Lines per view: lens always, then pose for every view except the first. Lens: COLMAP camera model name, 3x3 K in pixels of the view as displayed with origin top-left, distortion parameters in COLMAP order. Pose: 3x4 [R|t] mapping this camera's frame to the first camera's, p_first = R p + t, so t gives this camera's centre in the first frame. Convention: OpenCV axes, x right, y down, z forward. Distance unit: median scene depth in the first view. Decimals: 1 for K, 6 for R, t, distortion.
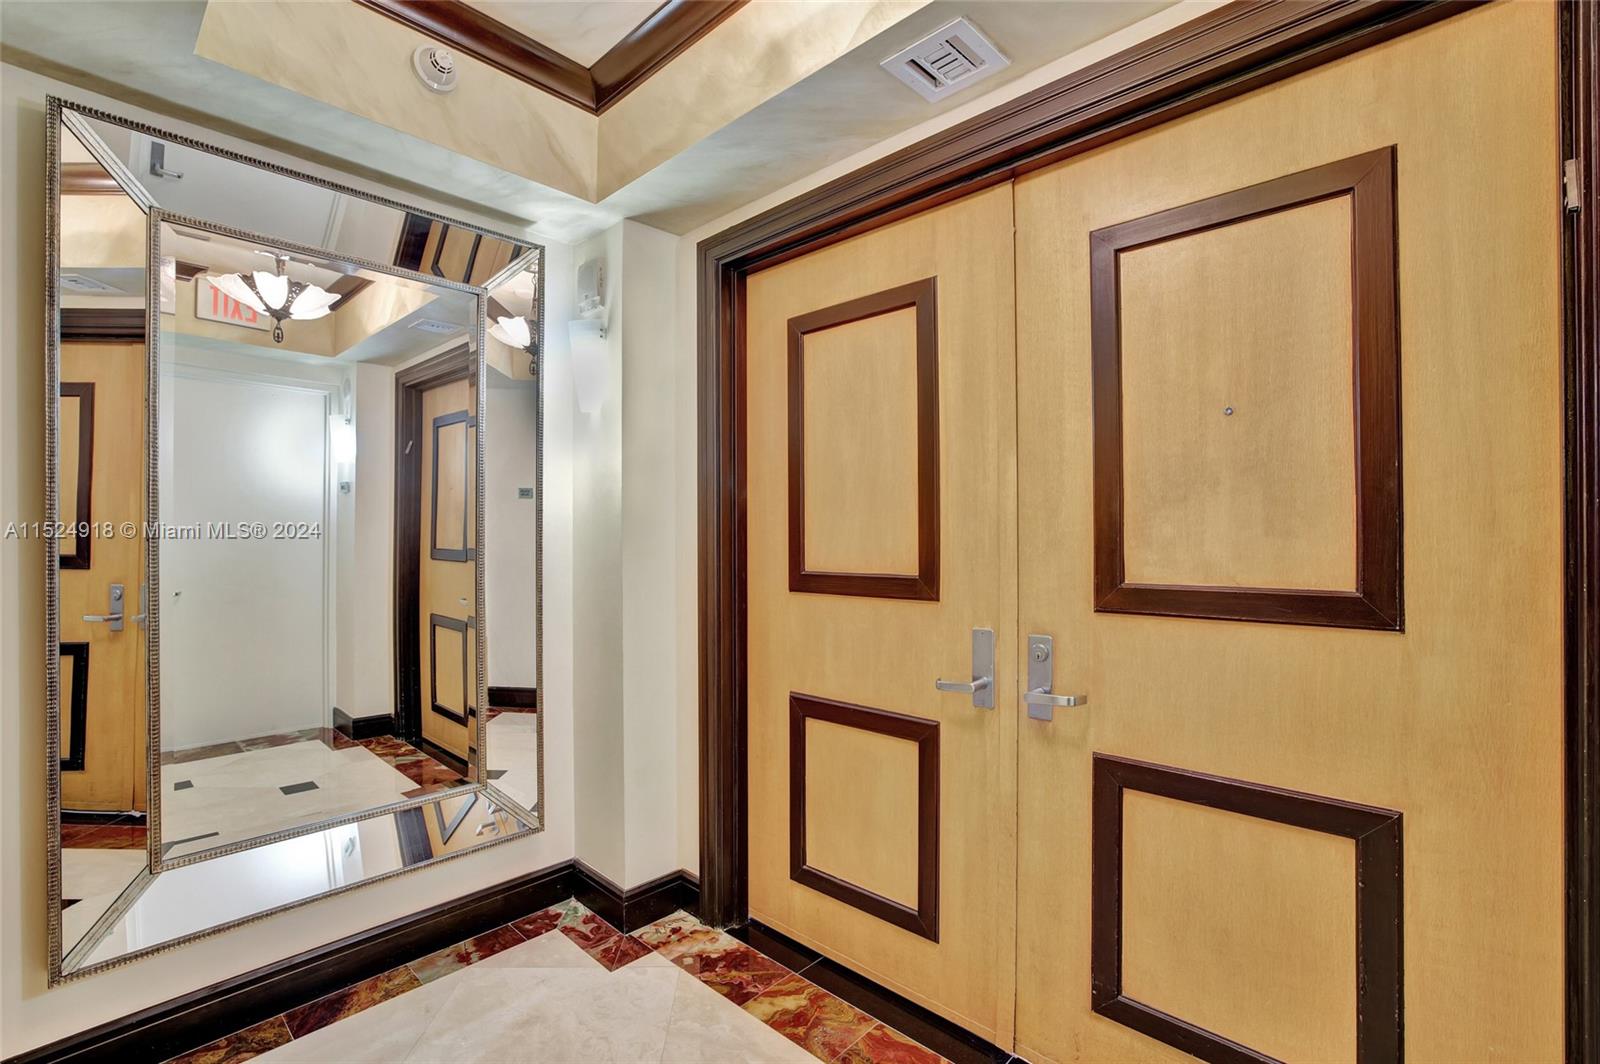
lens RADIAL K [[714.6, 0, 801.1], [0, 714.6, 560.5], [0, 0, 1]] dist [-0.000290, 0.000008]
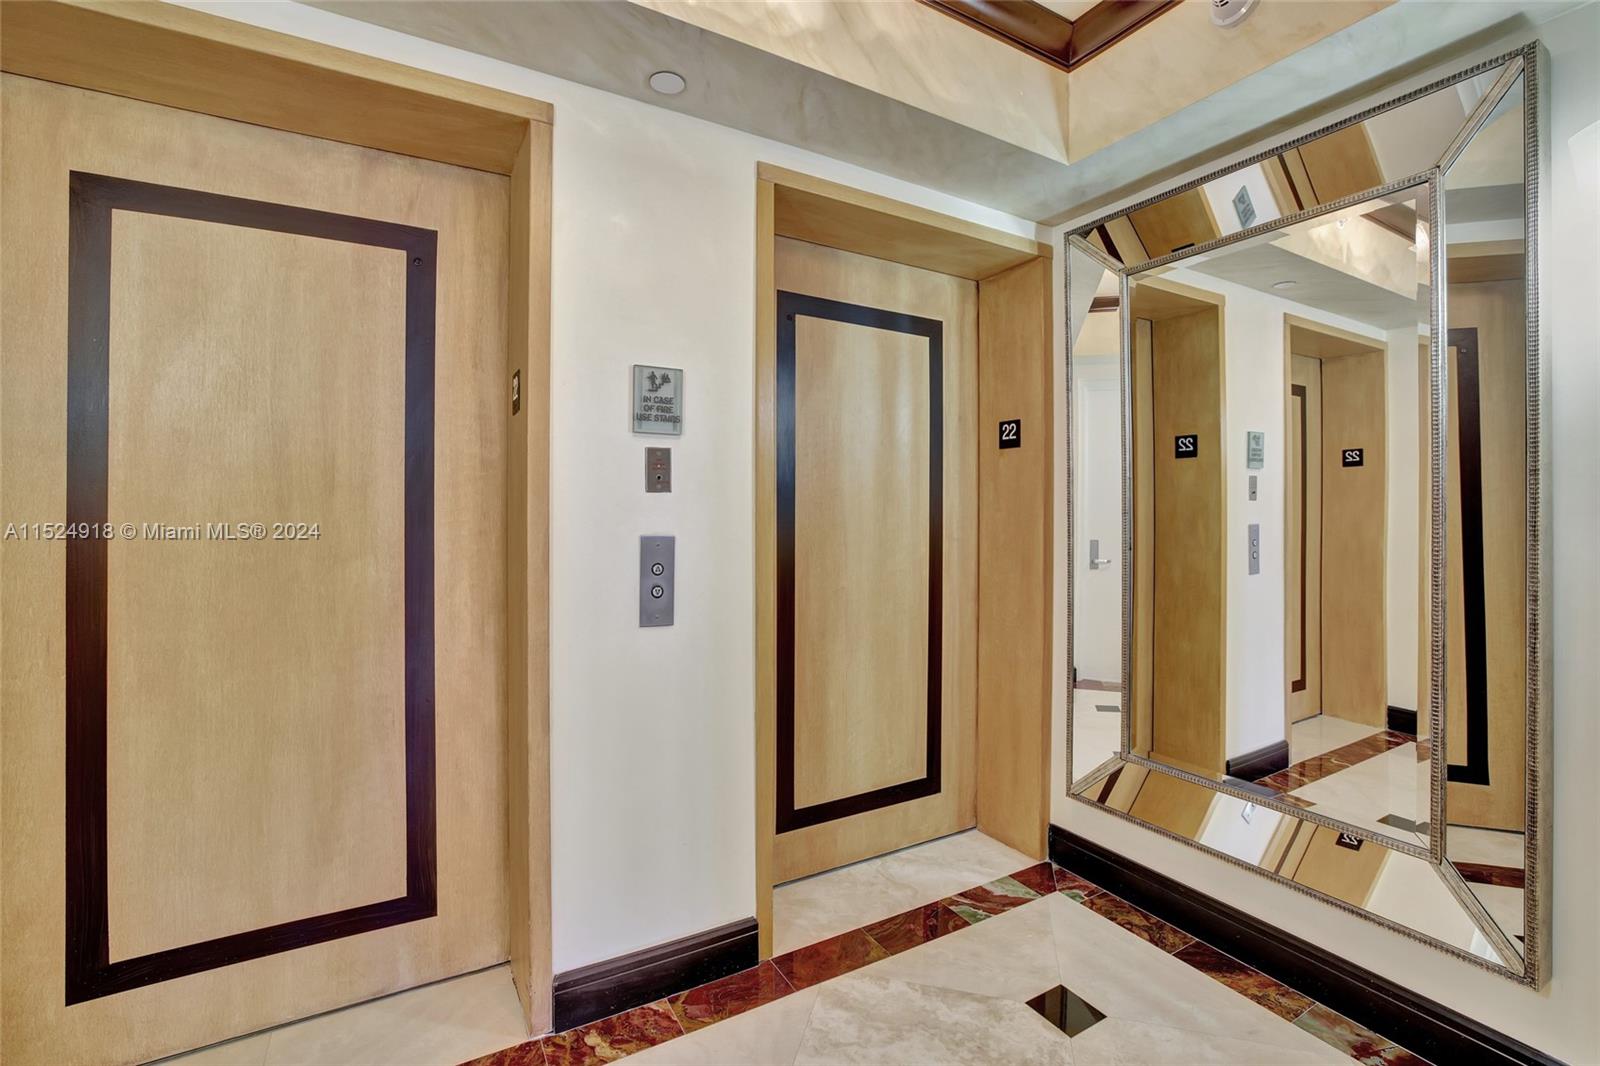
lens RADIAL K [[696.8, 0, 786.3], [0, 696.8, 524.4], [0, 0, 1]] dist [-0.054069, 0.020552]
pose [[-0.298711, 0.003307, -0.954338, 0.476926], [-0.047322, 0.998713, 0.018273, 0.005549], [0.953170, 0.050619, -0.298170, 0.697315]]
